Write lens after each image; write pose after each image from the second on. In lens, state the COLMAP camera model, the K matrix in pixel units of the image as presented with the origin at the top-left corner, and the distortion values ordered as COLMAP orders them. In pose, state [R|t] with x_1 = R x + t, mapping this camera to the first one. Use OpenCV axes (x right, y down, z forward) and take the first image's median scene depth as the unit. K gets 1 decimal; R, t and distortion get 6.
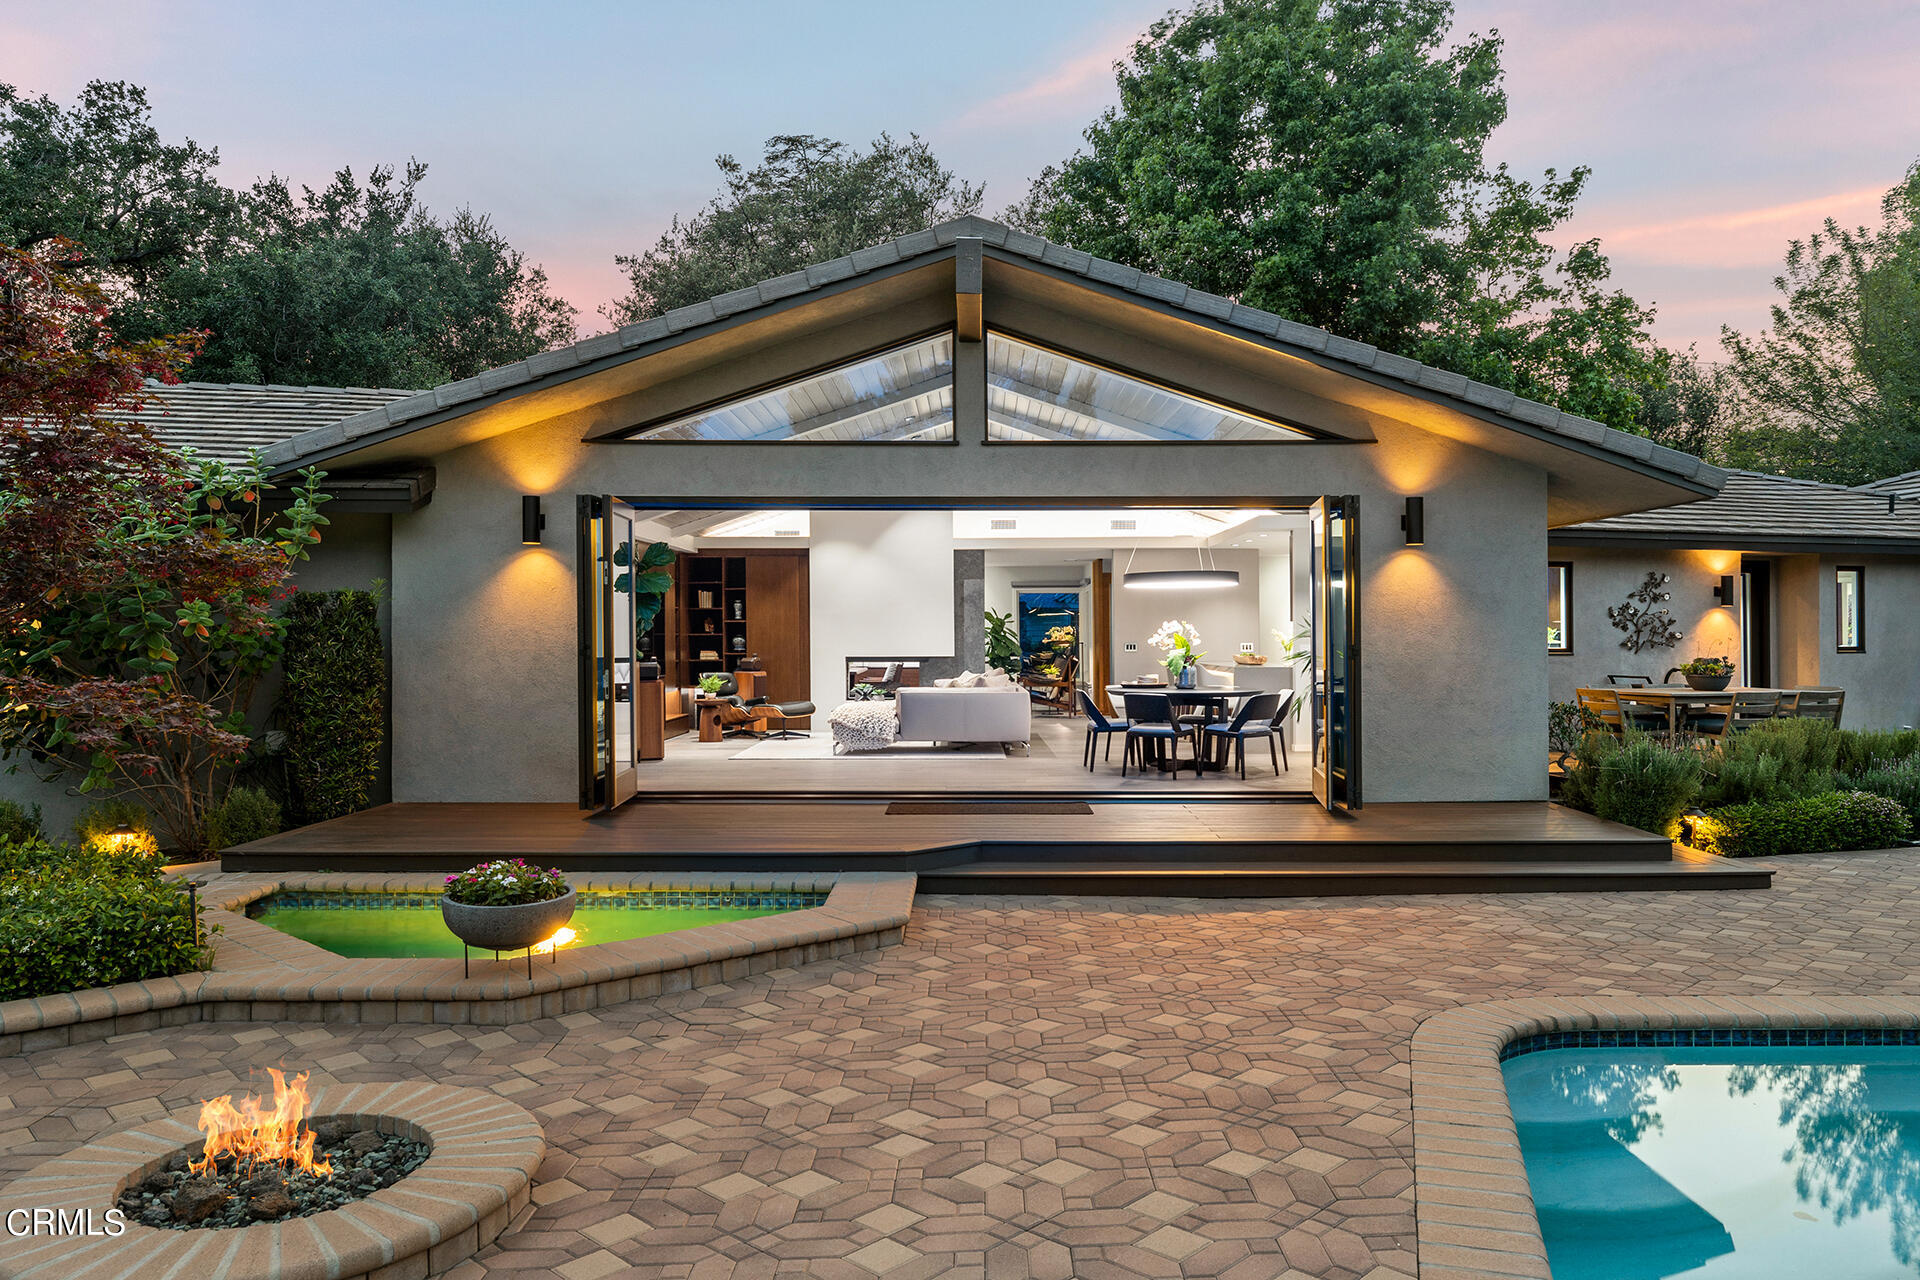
lens RADIAL K [[1250.5, 0, 960.0], [0, 1250.5, 640.0], [0, 0, 1]] dist [-0.014235, 0.000857]
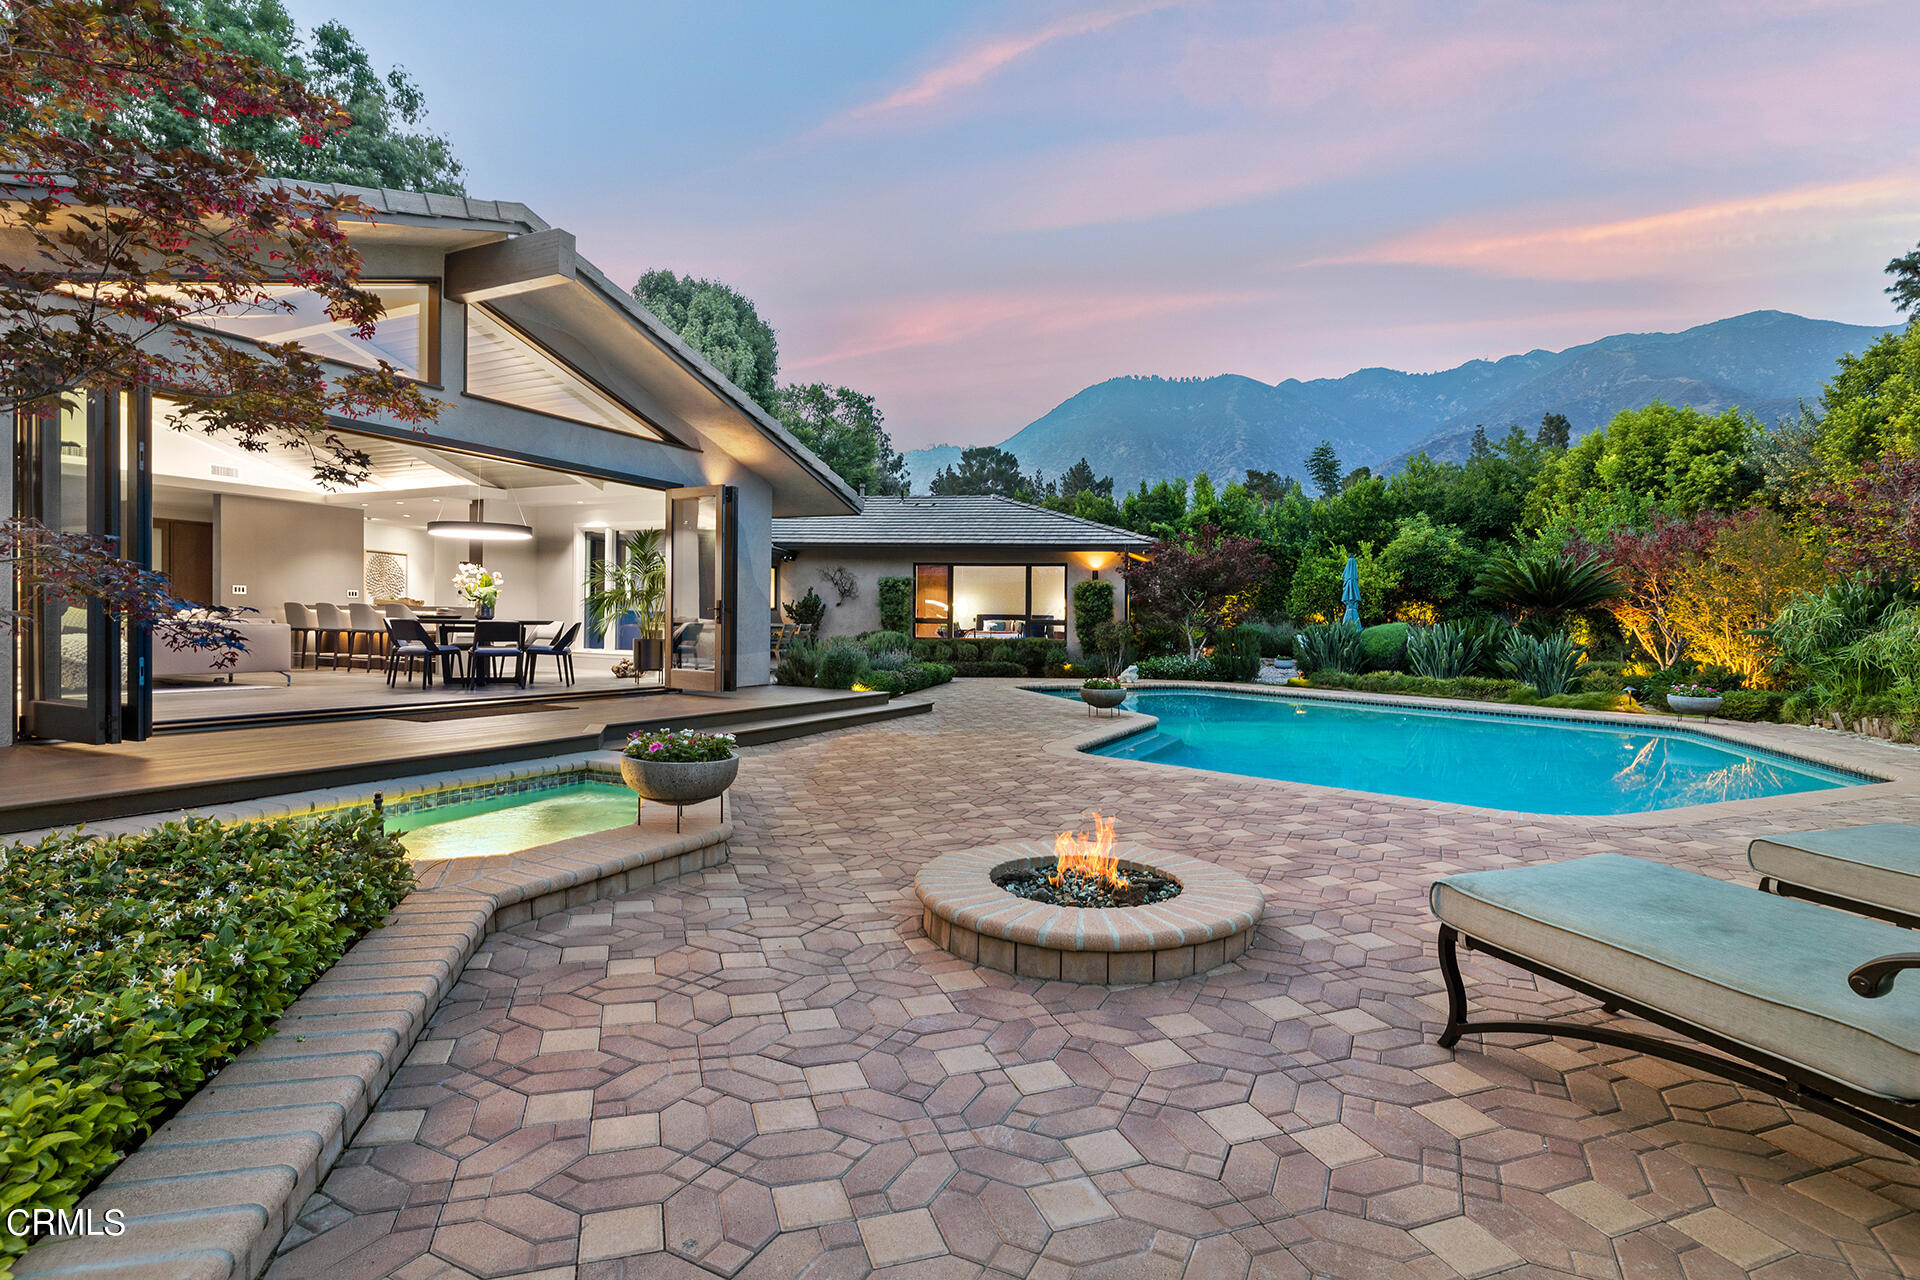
lens RADIAL K [[915.9, 0, 960.0], [0, 915.9, 640.0], [0, 0, 1]] dist [-0.000348, -0.000127]
pose [[0.495617, -0.014867, 0.868414, -0.996798], [-0.015752, 0.999535, 0.026102, 0.076372], [-0.868398, -0.026616, 0.495152, 0.393761]]
